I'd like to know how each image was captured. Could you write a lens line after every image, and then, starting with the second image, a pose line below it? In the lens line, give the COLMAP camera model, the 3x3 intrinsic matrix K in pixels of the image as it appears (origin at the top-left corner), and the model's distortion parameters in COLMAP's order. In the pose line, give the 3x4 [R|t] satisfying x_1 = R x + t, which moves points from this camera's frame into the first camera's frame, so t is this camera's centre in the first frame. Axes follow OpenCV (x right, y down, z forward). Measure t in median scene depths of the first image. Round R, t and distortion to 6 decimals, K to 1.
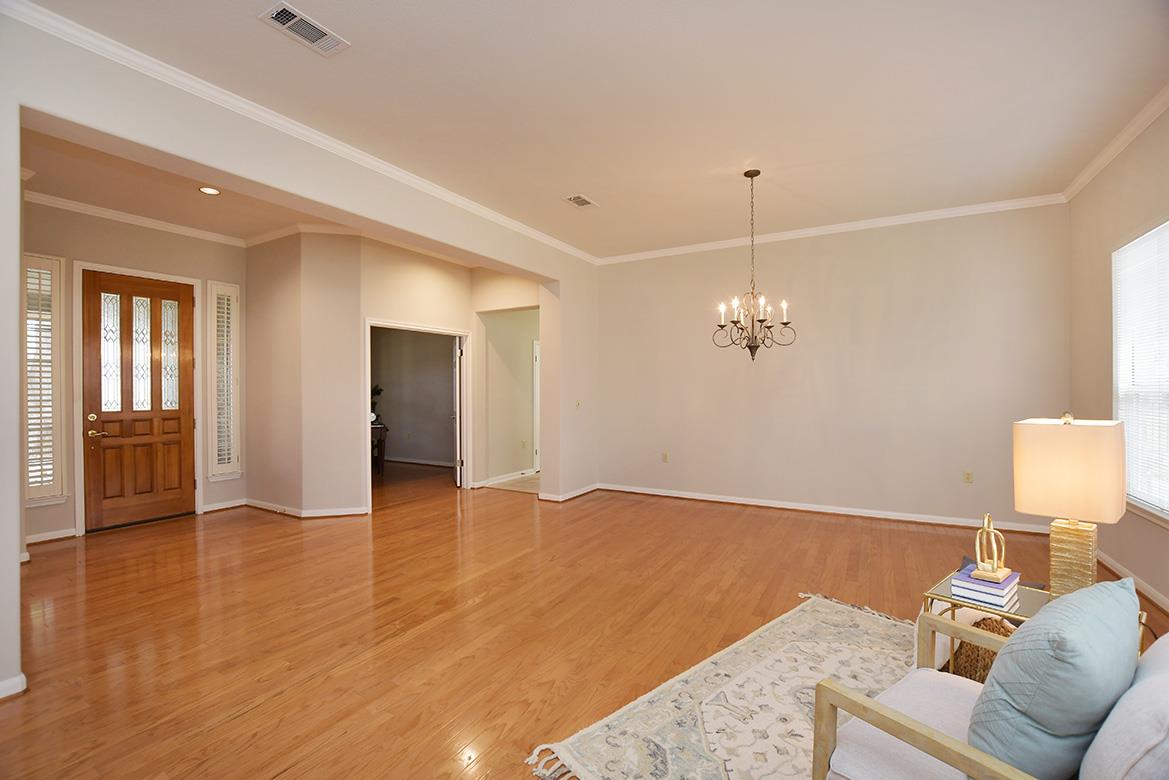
lens RADIAL K [[497.6, 0, 584.5], [0, 497.6, 390.0], [0, 0, 1]] dist [-0.013174, 0.000052]
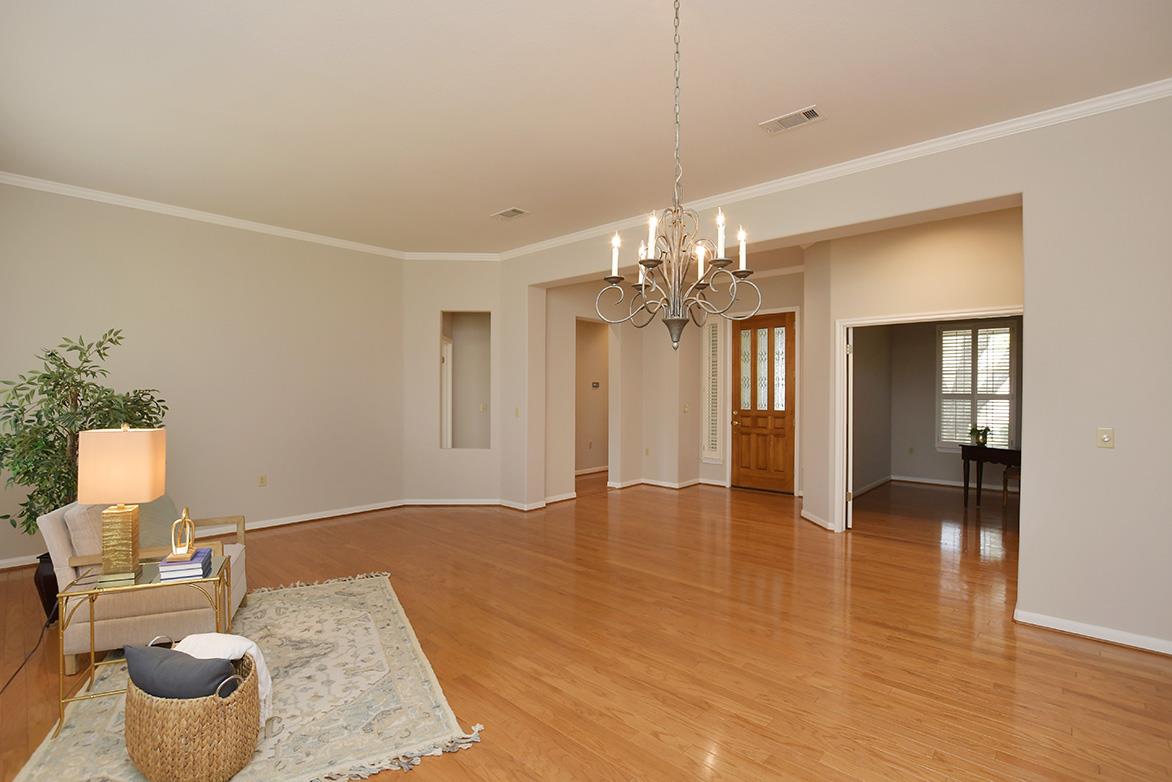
lens RADIAL K [[550.3, 0, 586.0], [0, 550.3, 391.0], [0, 0, 1]] dist [-0.001322, -0.000178]
pose [[-0.221135, -0.000356, -0.975243, 1.132886], [-0.000244, 1.000000, -0.000310, -0.018678], [0.975243, 0.000169, -0.221136, 1.333777]]
